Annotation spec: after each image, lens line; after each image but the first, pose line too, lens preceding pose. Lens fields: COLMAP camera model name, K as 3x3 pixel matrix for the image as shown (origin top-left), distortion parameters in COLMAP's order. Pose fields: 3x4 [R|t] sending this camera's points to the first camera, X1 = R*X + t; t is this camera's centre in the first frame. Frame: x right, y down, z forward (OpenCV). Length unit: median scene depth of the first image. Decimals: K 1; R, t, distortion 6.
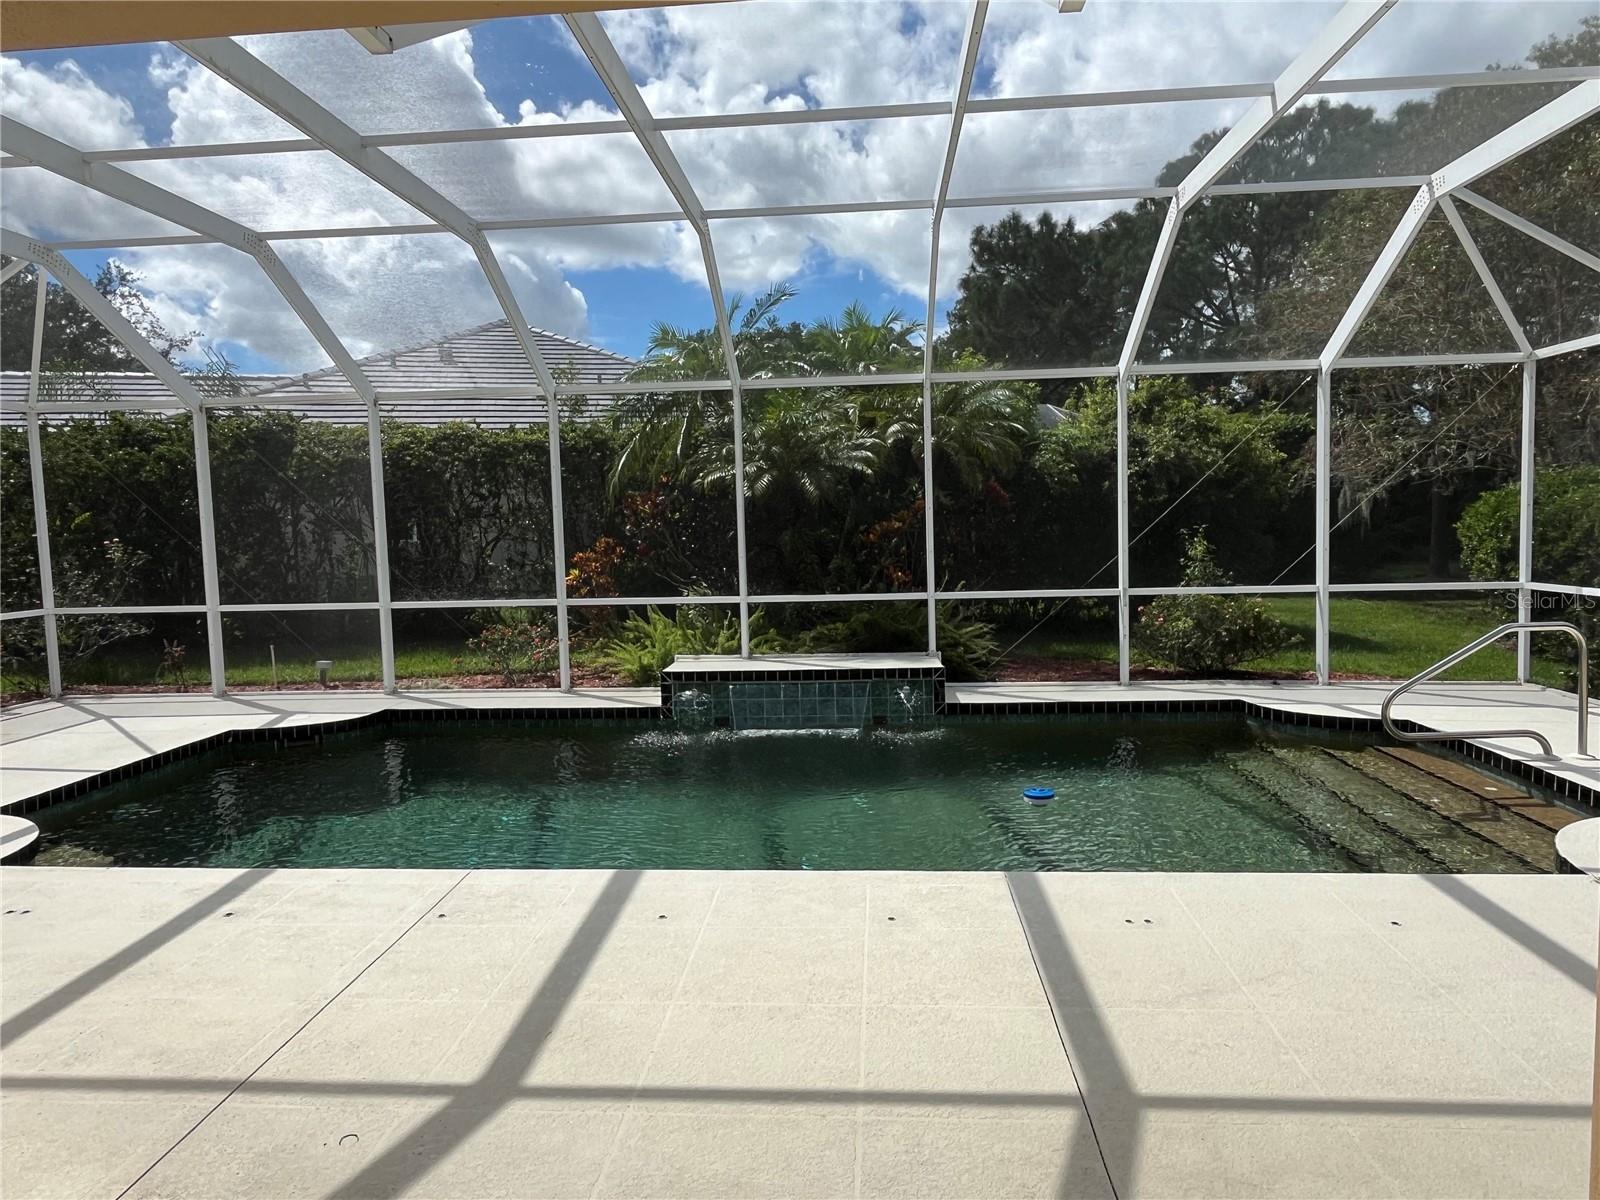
lens RADIAL K [[991.6, 0, 800.6], [0, 991.6, 599.1], [0, 0, 1]] dist [0.005703, 0.000533]
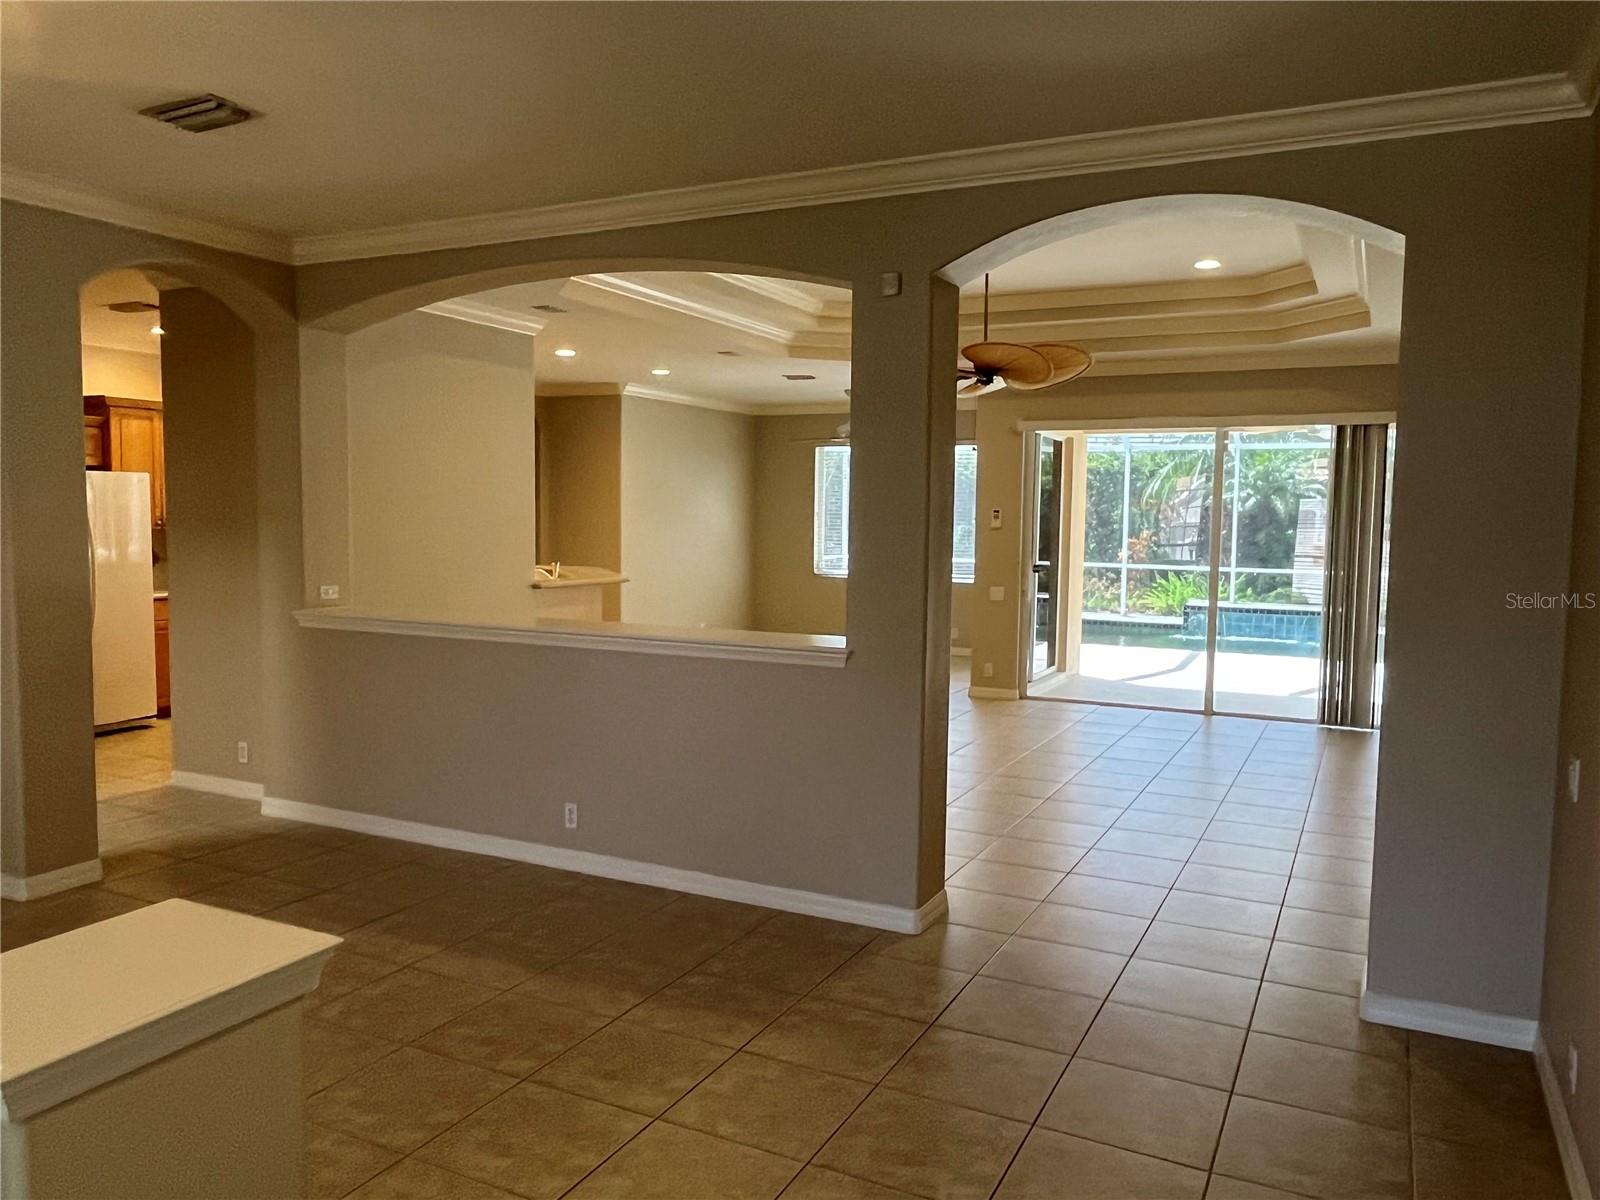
lens RADIAL K [[1193.4, 0, 791.8], [0, 1193.4, 602.7], [0, 0, 1]] dist [0.001894, -0.009221]
pose [[0.922511, 0.068480, -0.379848, 0.027027], [-0.069055, 0.997539, 0.012130, 0.085977], [0.379744, 0.015040, 0.924969, -1.227870]]
